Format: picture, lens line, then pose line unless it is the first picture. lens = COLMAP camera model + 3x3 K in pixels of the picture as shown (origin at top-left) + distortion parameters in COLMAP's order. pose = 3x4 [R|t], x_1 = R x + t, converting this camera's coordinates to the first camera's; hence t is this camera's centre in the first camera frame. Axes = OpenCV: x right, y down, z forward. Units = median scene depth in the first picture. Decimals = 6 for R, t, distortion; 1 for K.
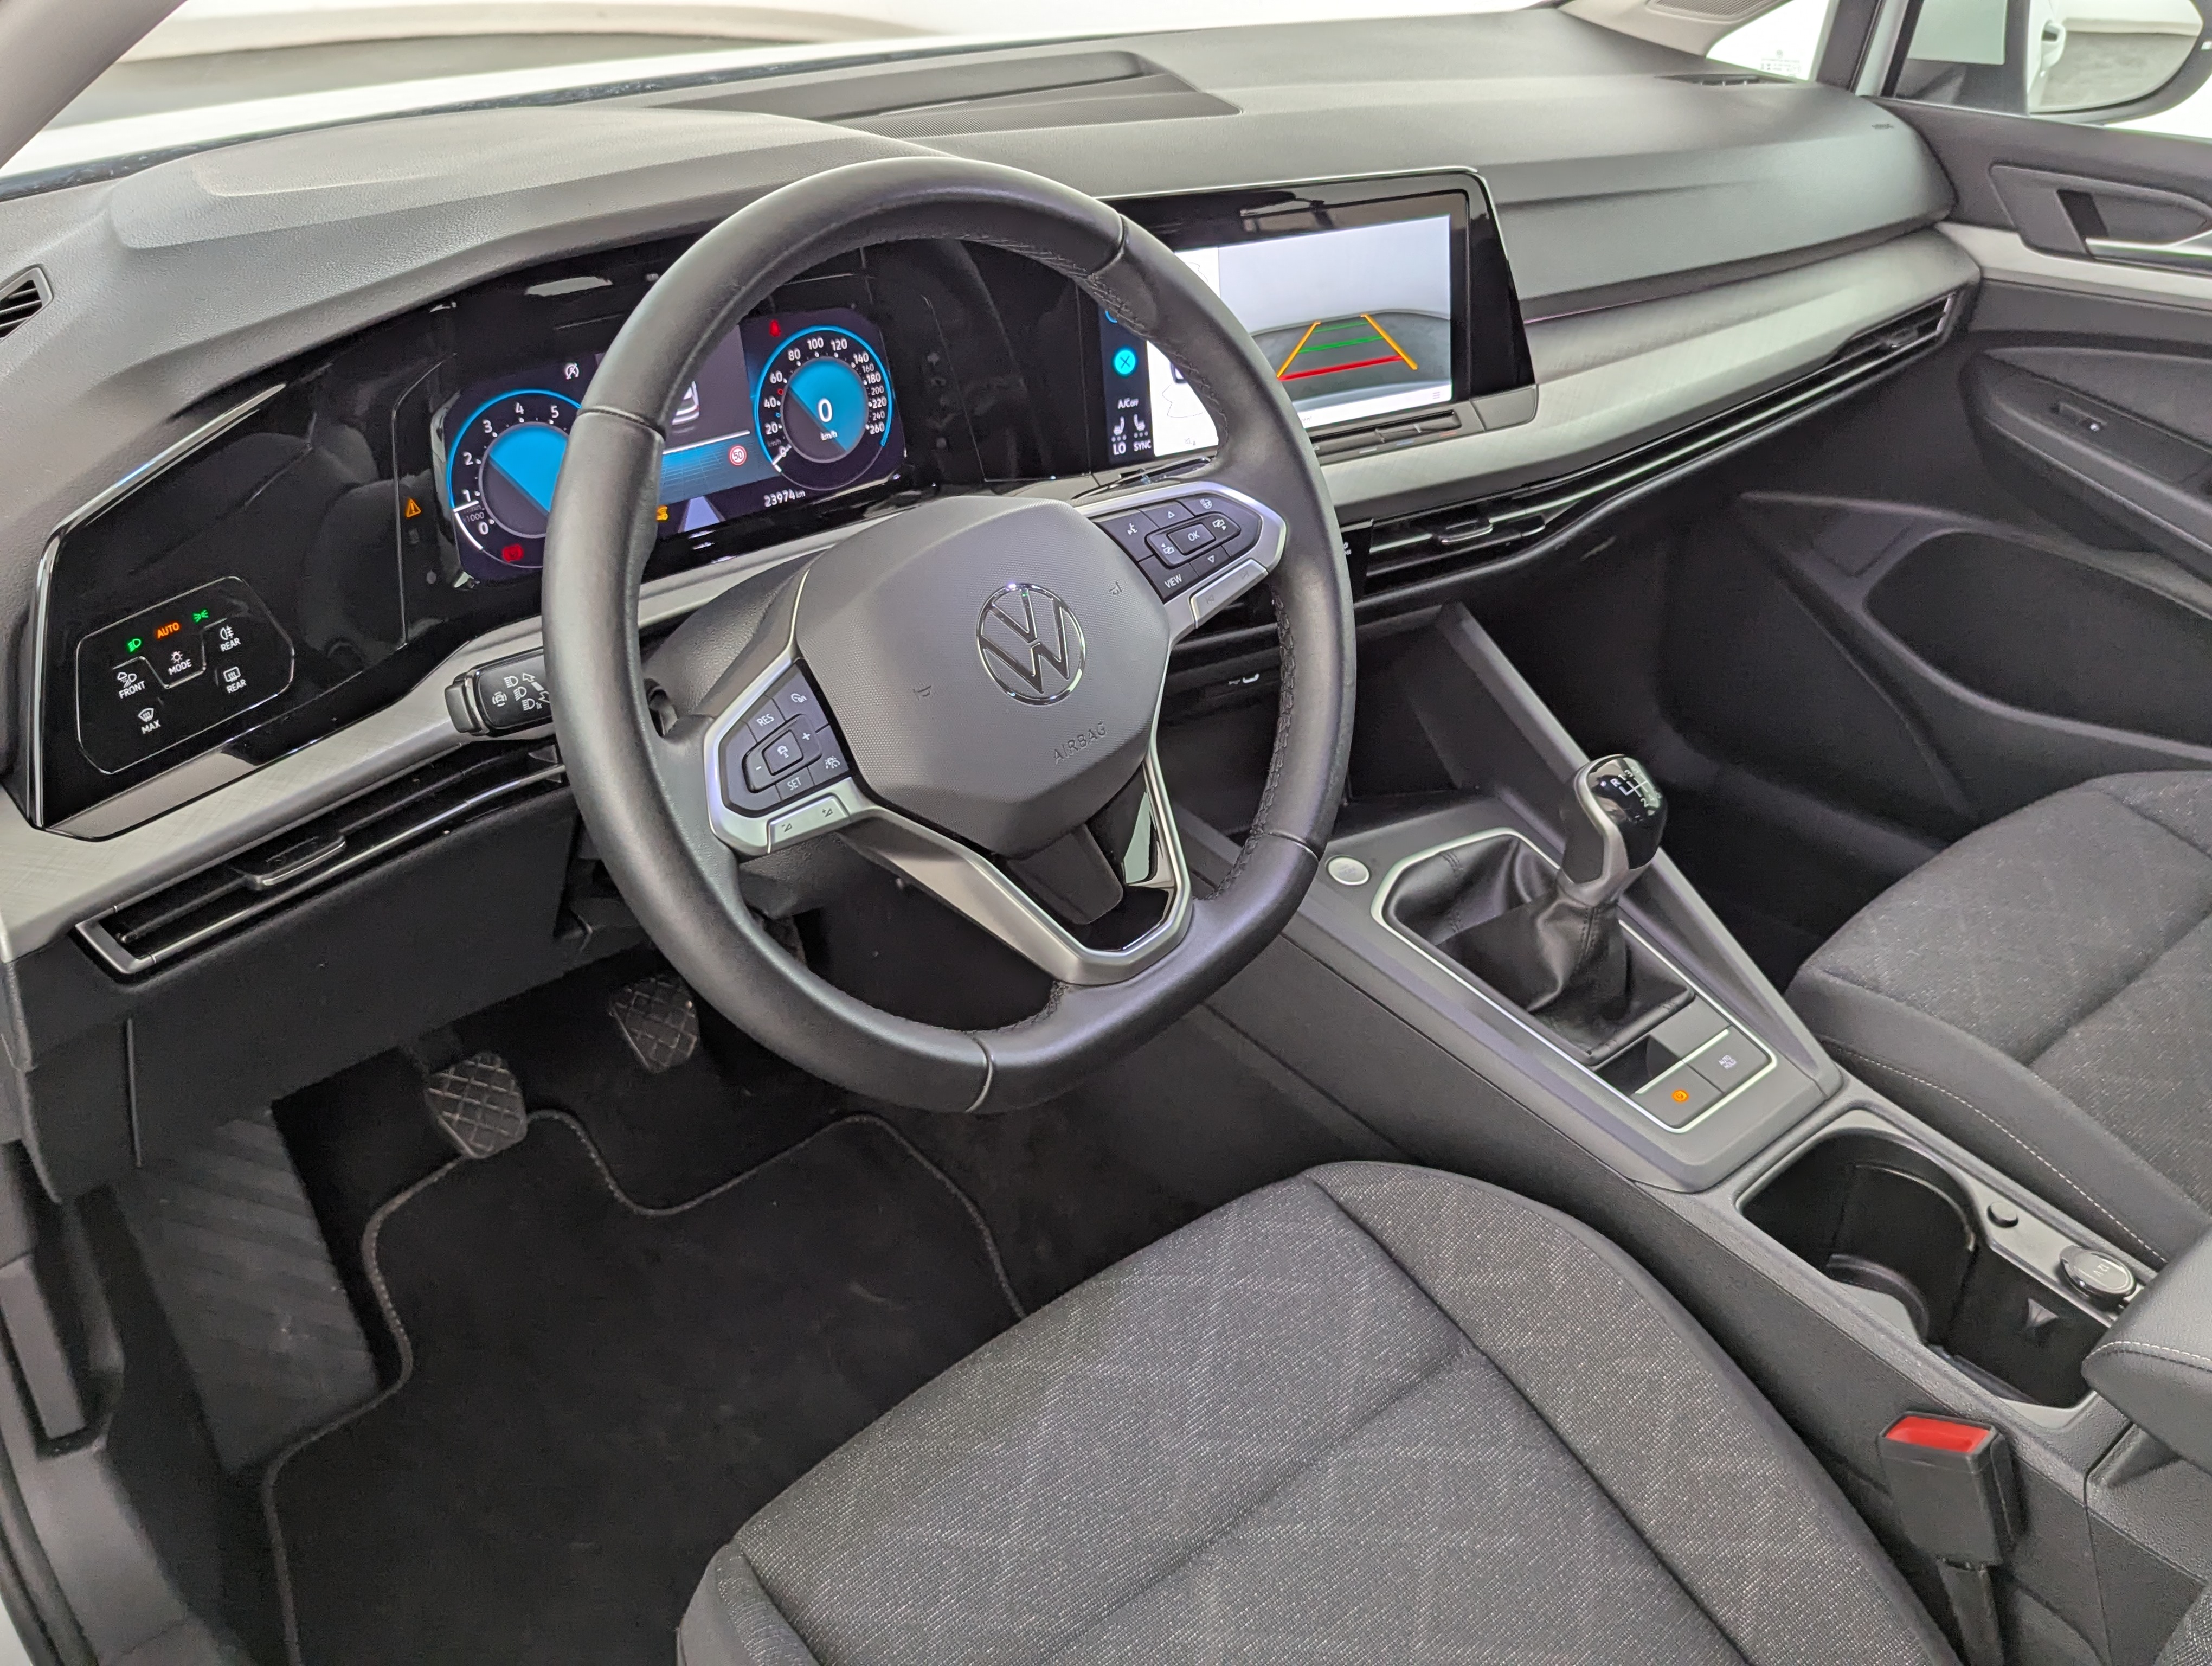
lens RADIAL K [[1951.6, 0, 1137.2], [0, 1951.6, 835.1], [0, 0, 1]] dist [0.000078, -0.000872]
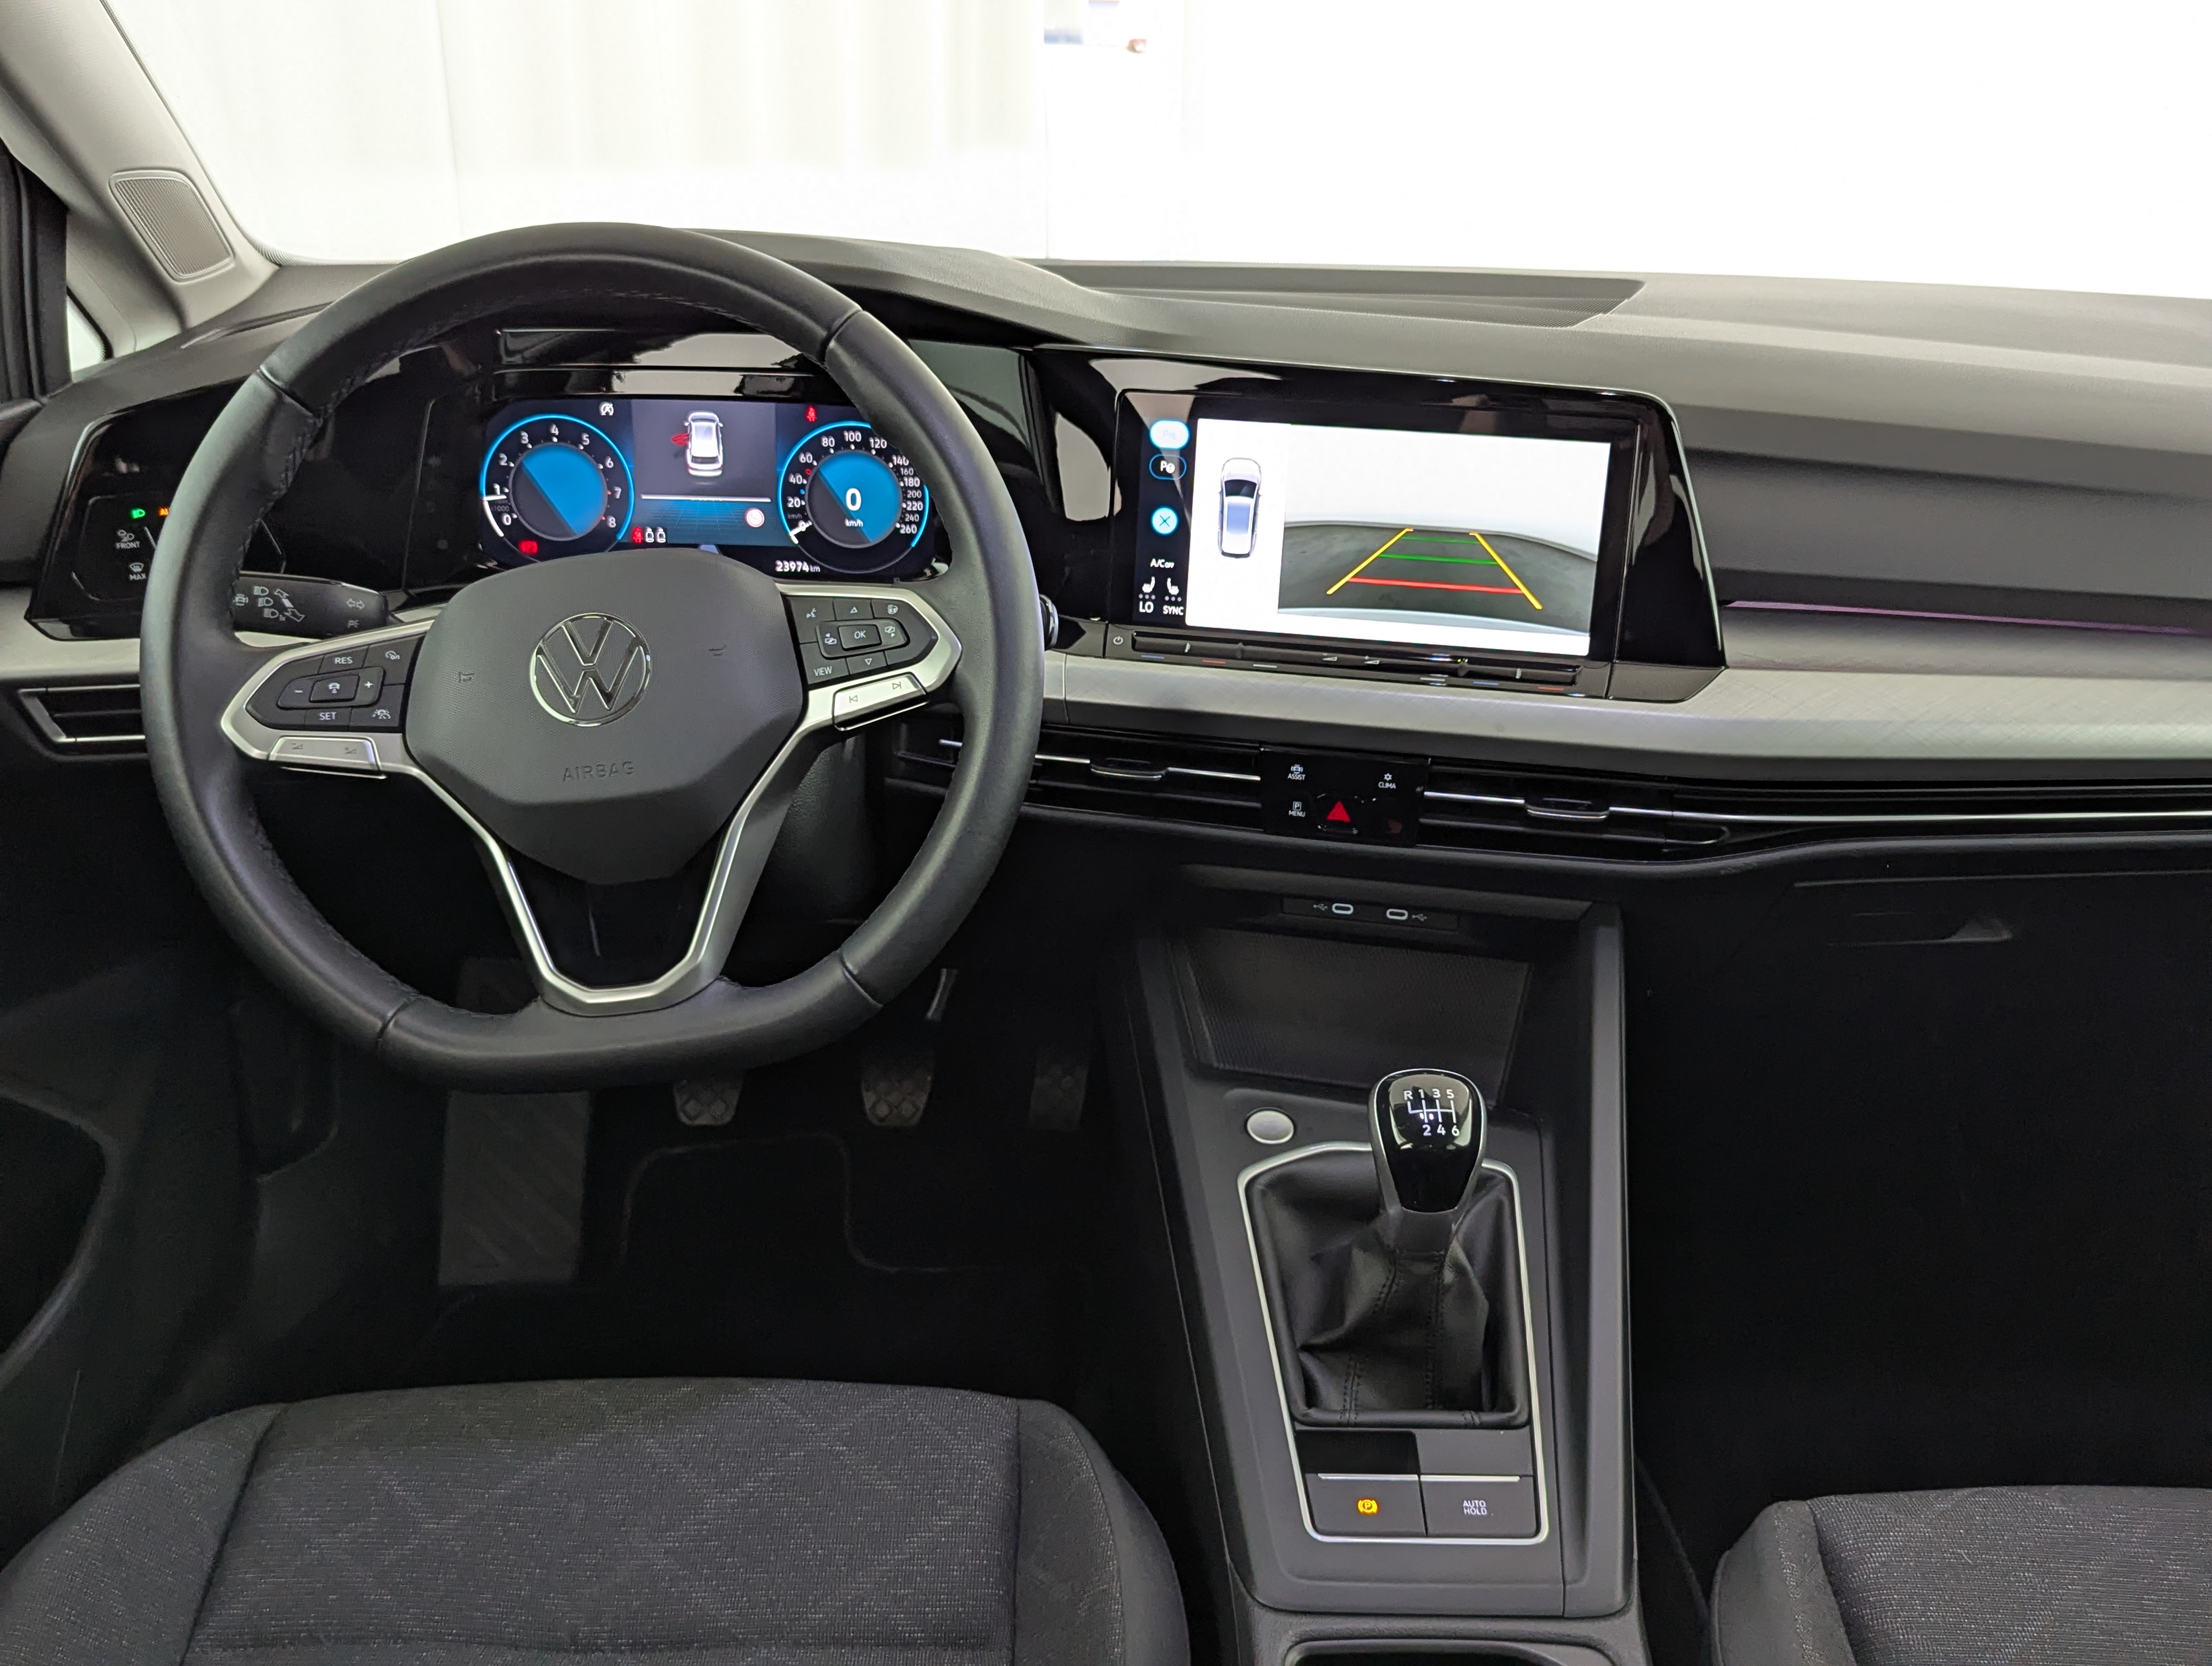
lens RADIAL K [[1894.1, 0, 1168.0], [0, 1894.1, 853.3], [0, 0, 1]] dist [-0.001043, -0.002854]
pose [[0.752564, 0.267188, -0.601879, 0.652072], [-0.348124, 0.937252, -0.019212, -0.075489], [0.558979, 0.223987, 0.798356, 0.308537]]
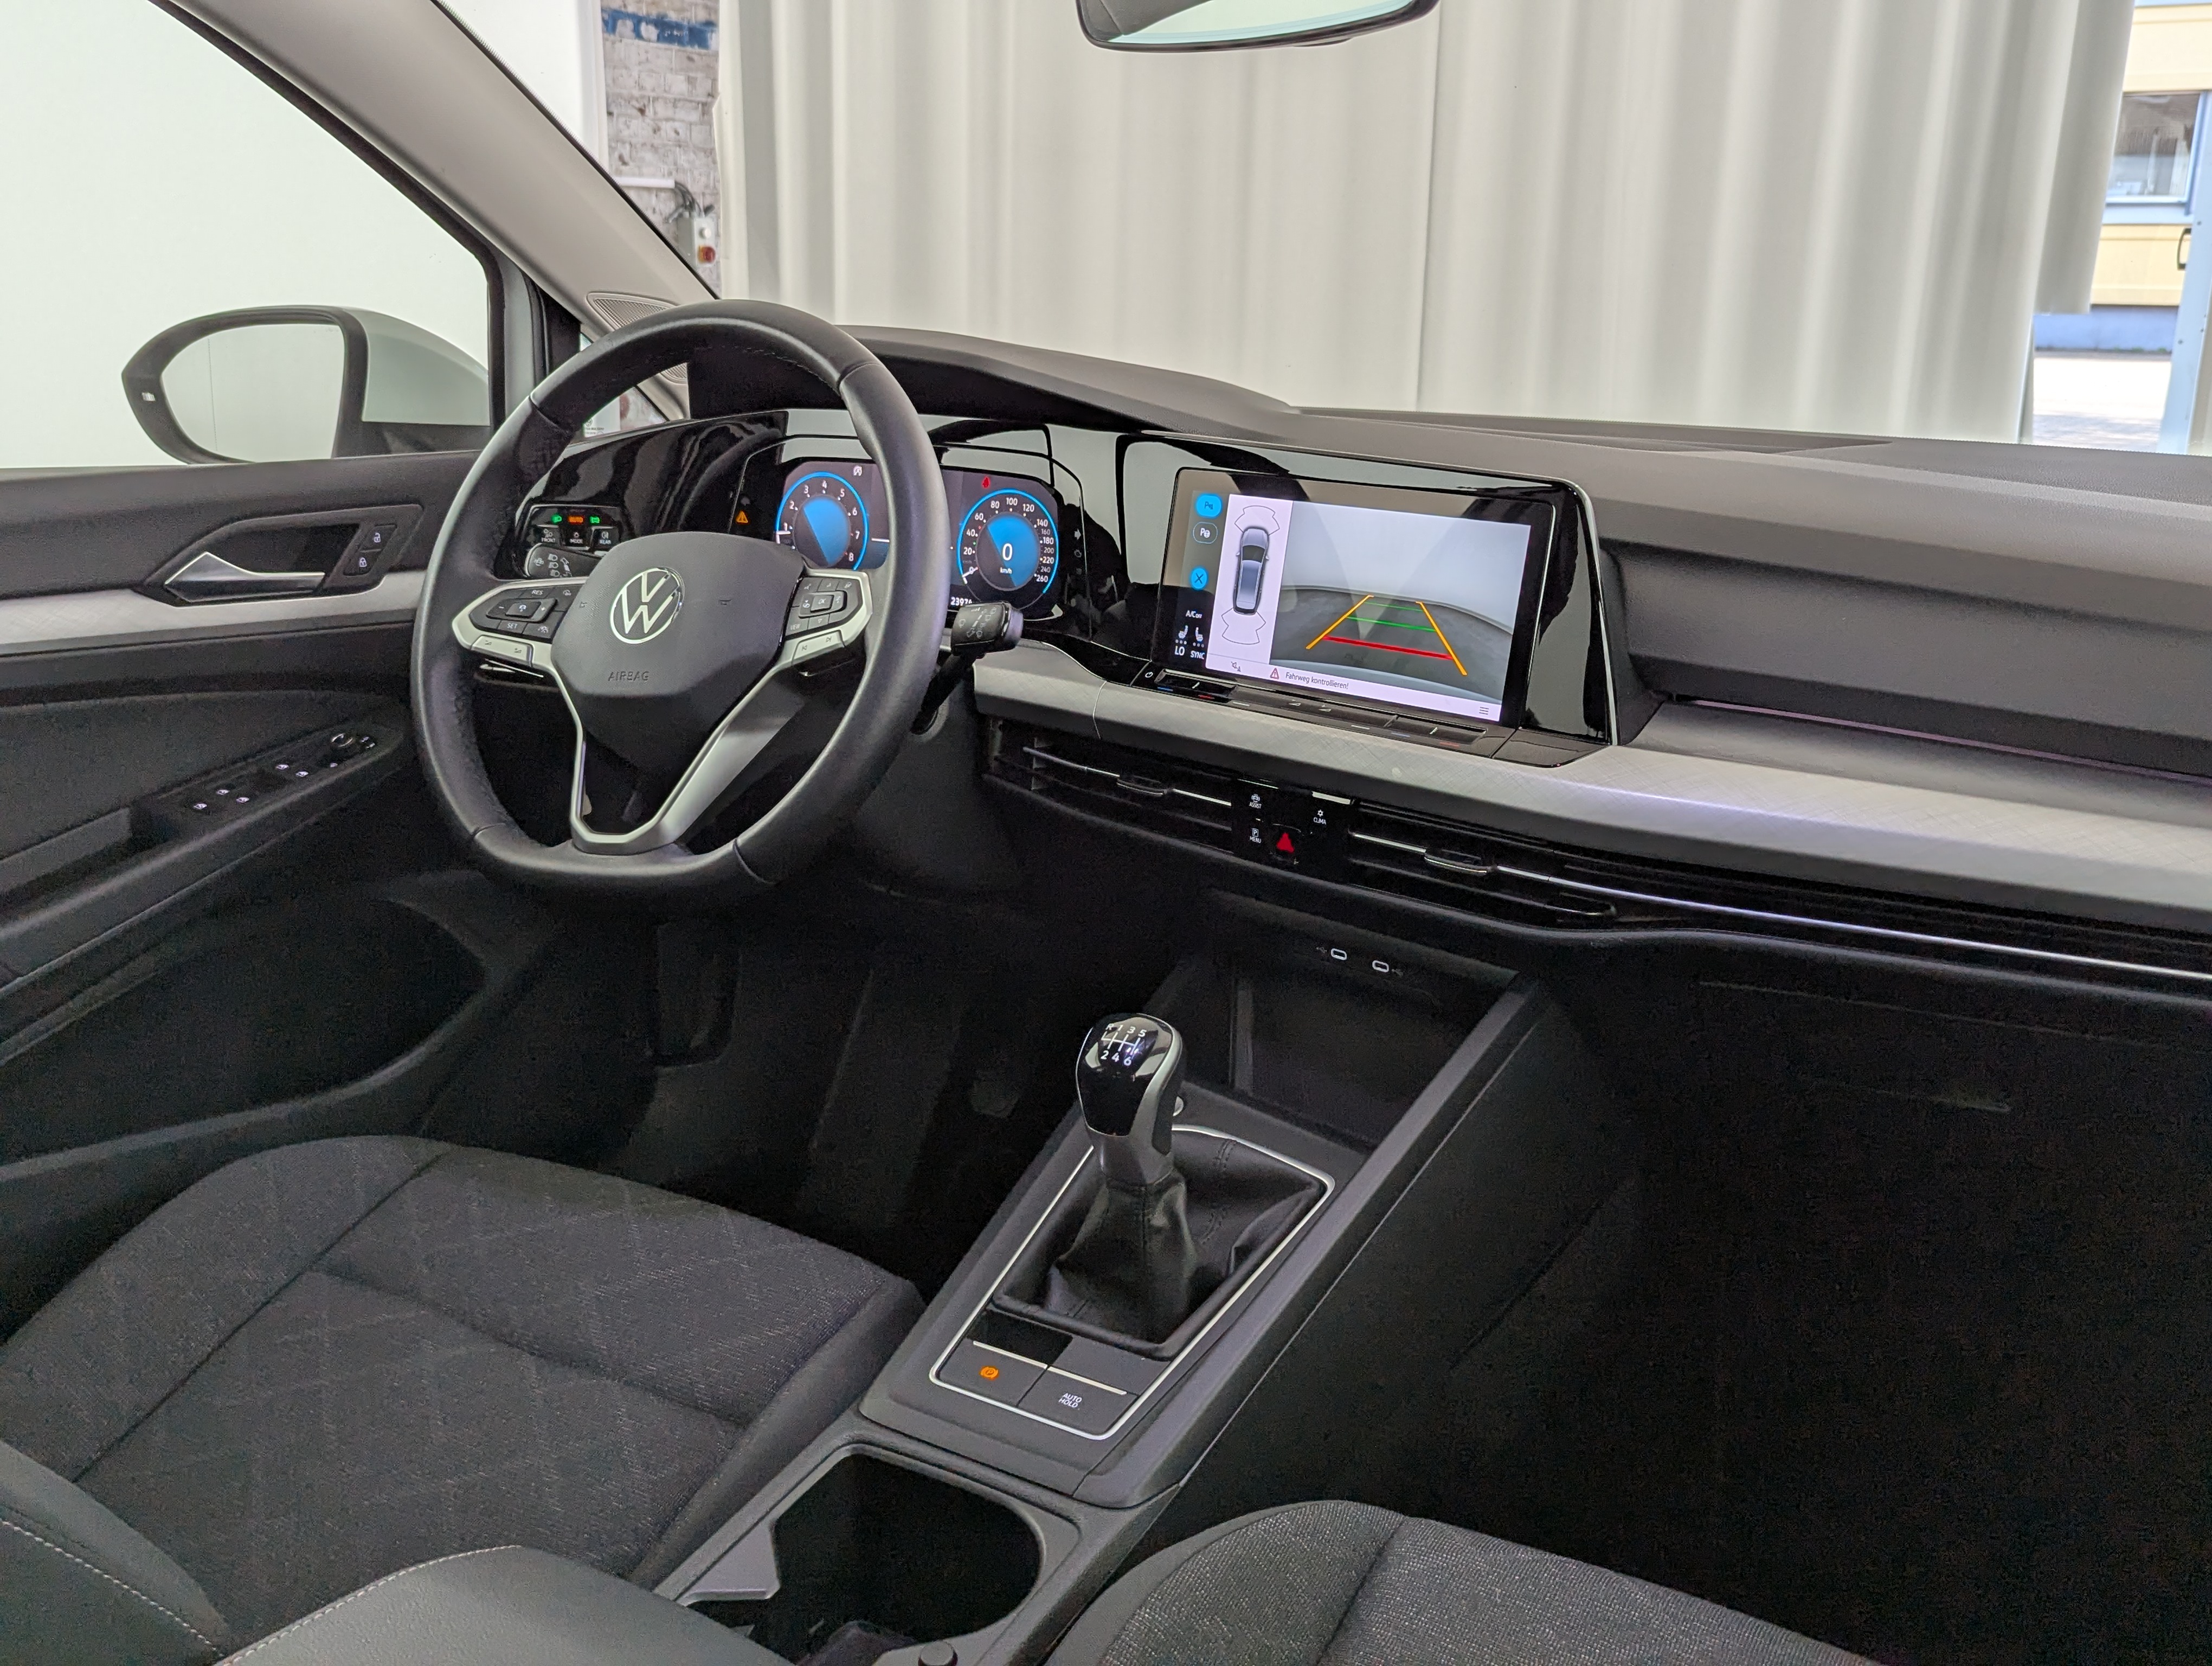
lens RADIAL K [[1894.1, 0, 1168.0], [0, 1894.1, 853.3], [0, 0, 1]] dist [-0.001043, -0.002854]
pose [[0.315191, 0.254312, -0.914319, 1.113362], [-0.503193, 0.861635, 0.066193, -0.181525], [0.804643, 0.439216, 0.399548, 0.663555]]
